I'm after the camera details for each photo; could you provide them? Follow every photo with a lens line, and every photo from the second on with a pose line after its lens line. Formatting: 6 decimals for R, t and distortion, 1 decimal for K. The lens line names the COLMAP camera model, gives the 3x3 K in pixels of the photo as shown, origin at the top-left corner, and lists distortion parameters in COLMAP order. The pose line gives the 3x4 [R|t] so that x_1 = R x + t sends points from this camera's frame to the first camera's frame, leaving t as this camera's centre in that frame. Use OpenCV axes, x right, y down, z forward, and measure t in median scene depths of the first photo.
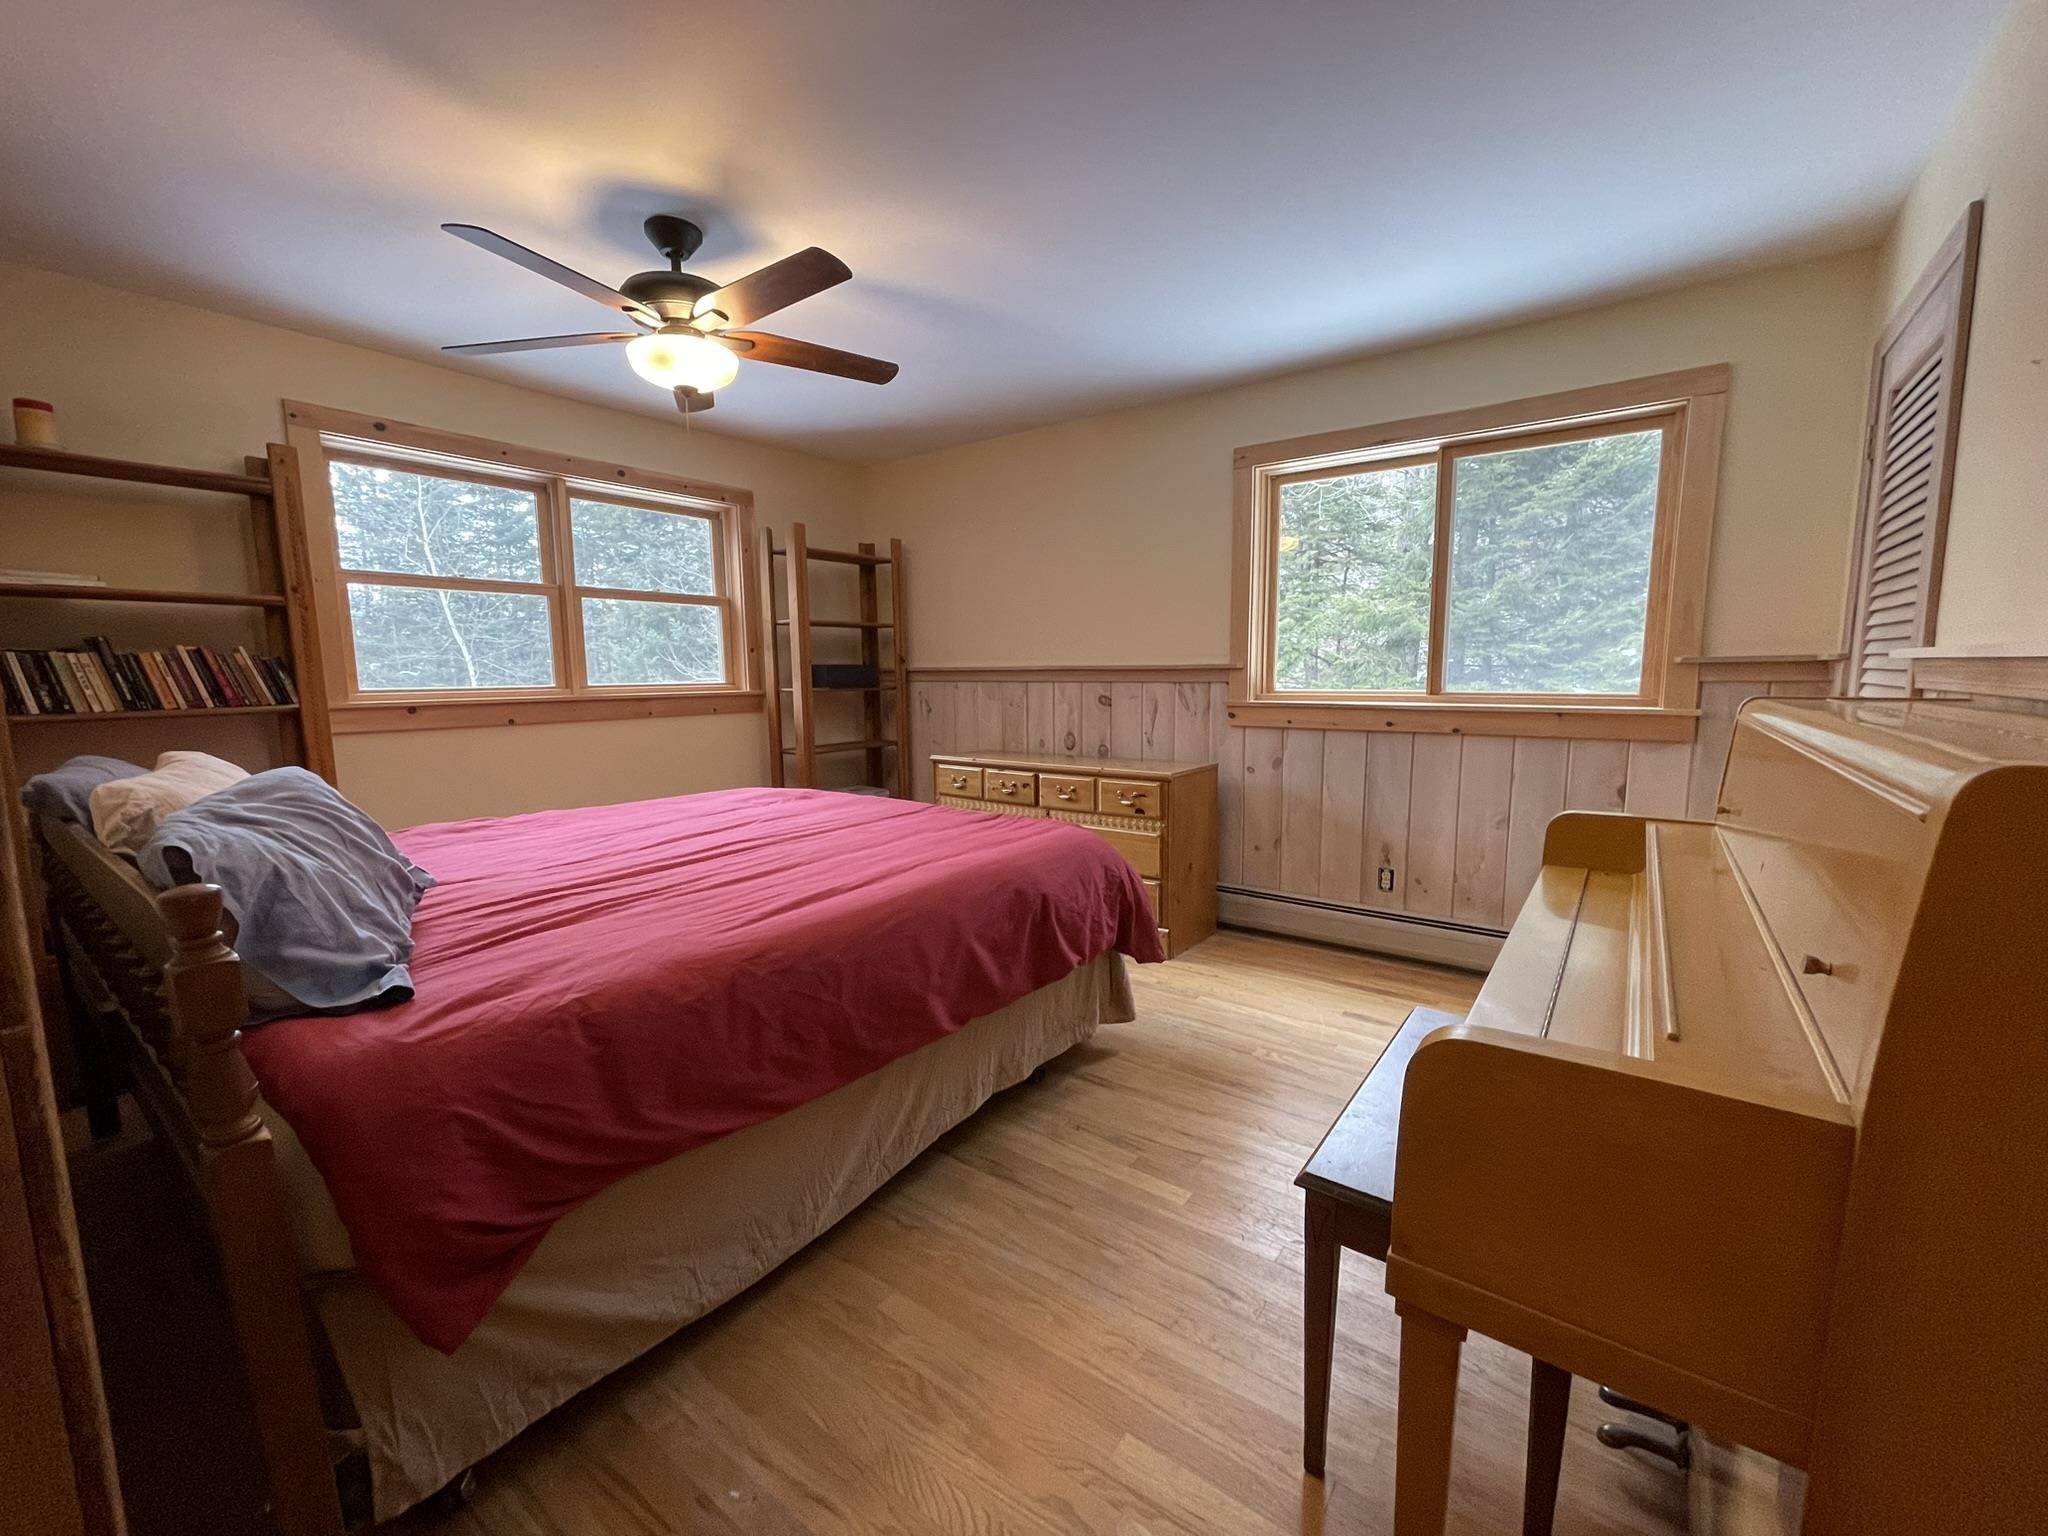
lens RADIAL K [[806.7, 0, 1024.0], [0, 806.7, 768.0], [0, 0, 1]] dist [-0.000213, 0.000024]
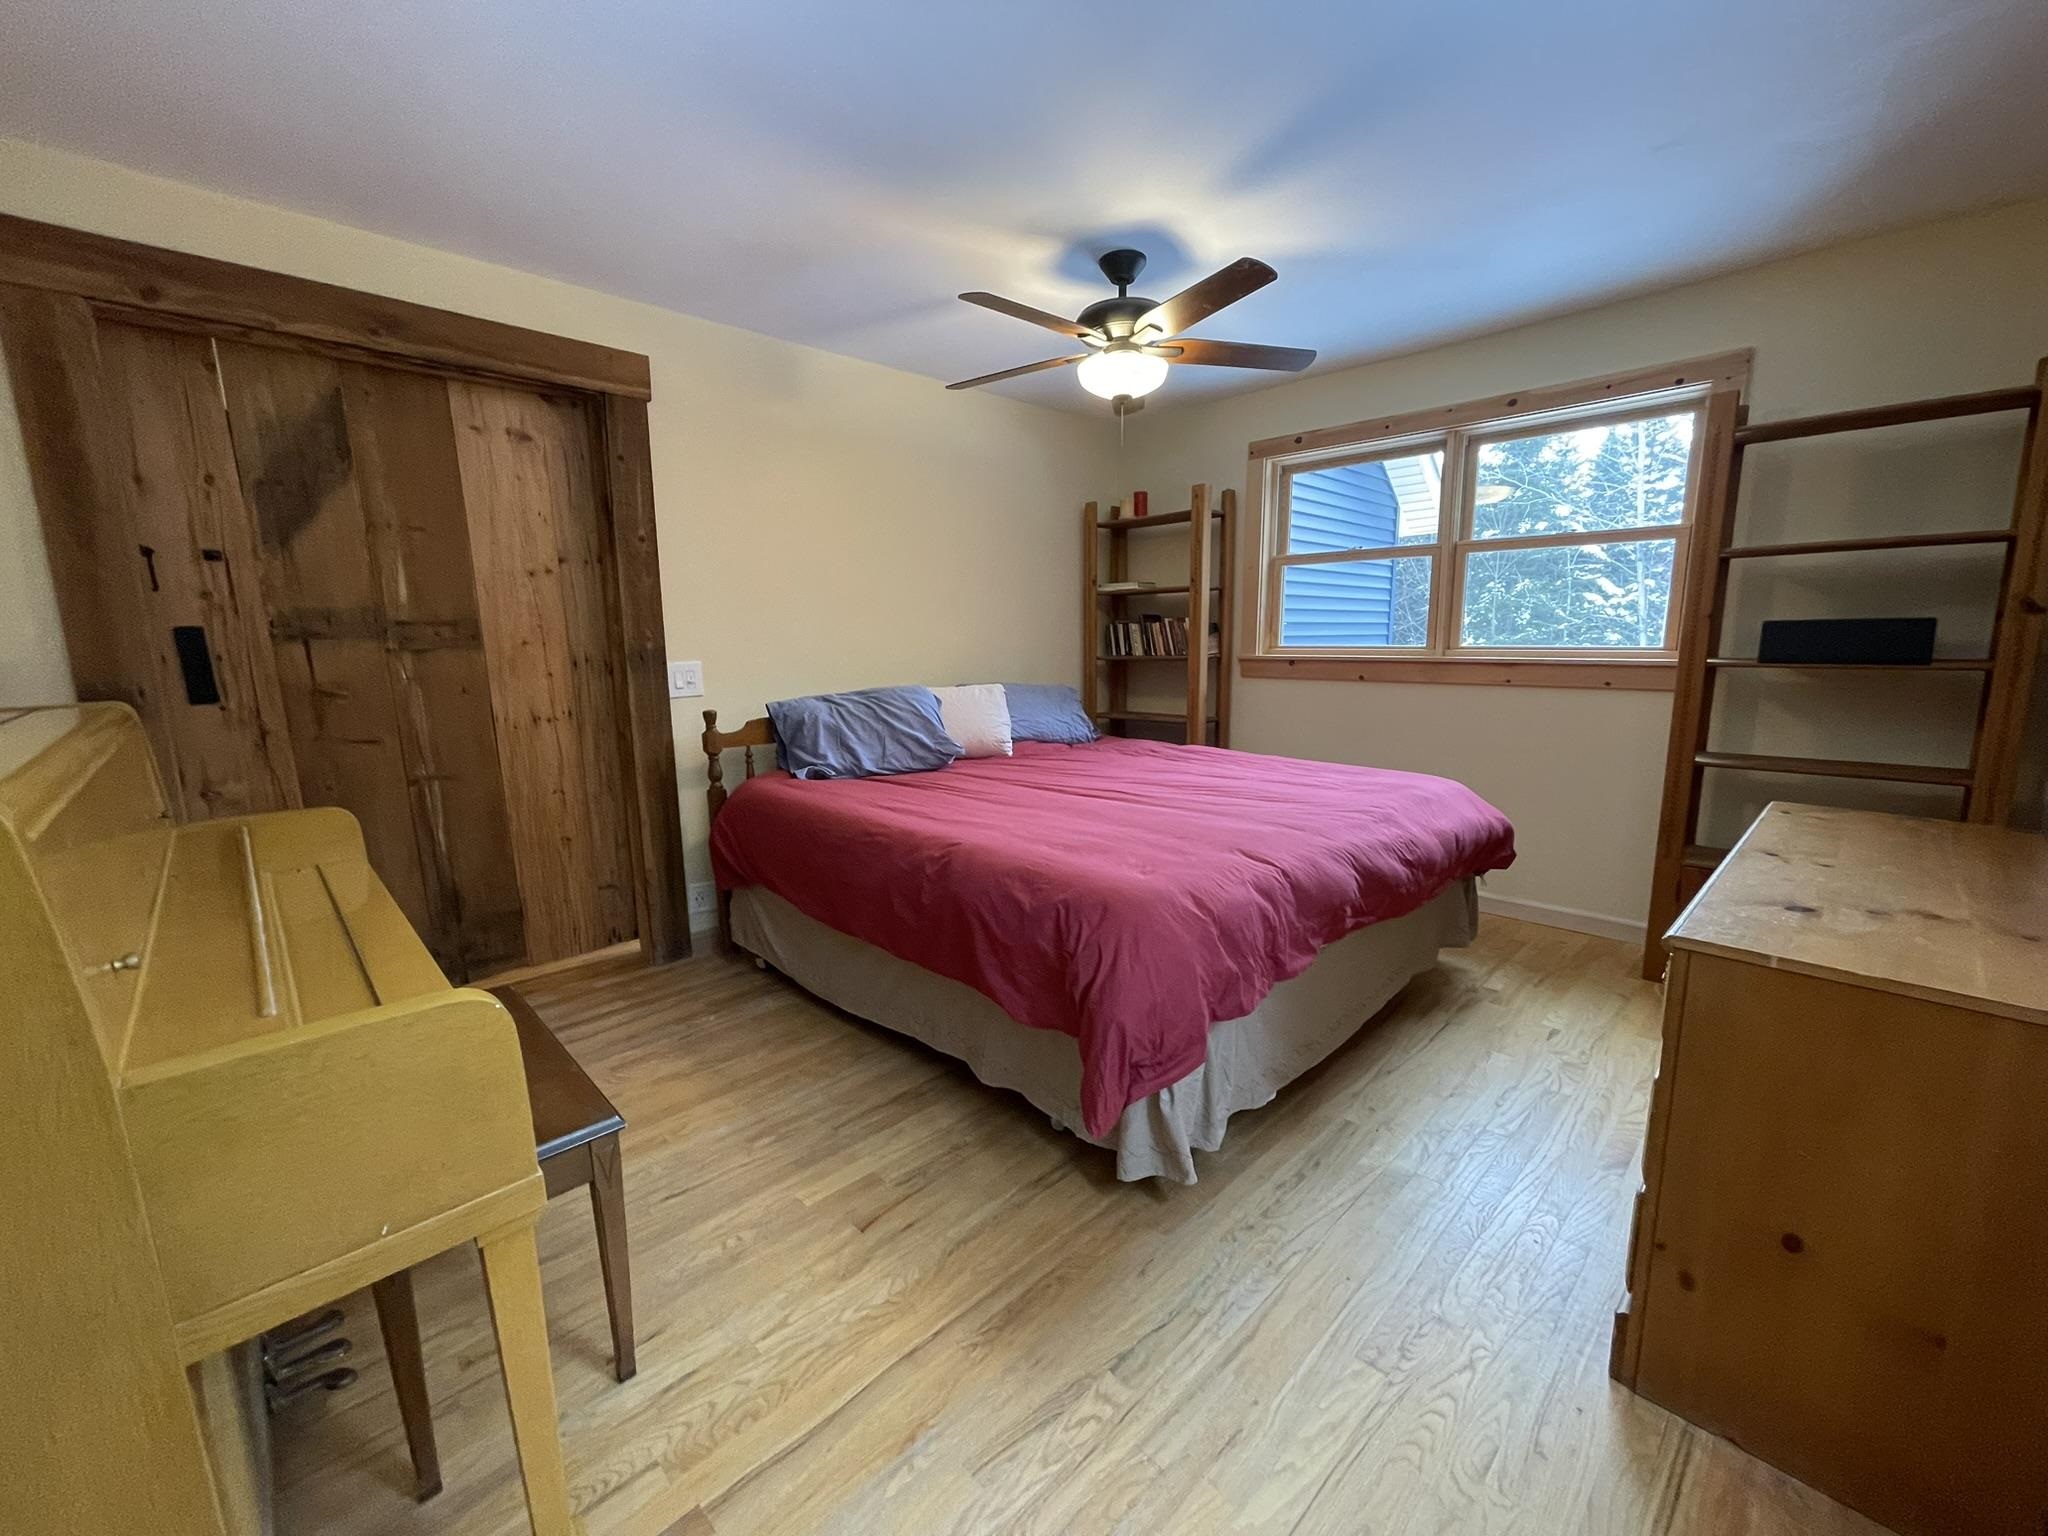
lens RADIAL K [[827.7, 0, 1024.0], [0, 827.7, 768.0], [0, 0, 1]] dist [0.004112, 0.000269]
pose [[-0.149760, 0.169927, -0.974011, 0.788794], [-0.105385, 0.976765, 0.186611, -0.142482], [0.983090, 0.130594, -0.128372, 0.996148]]
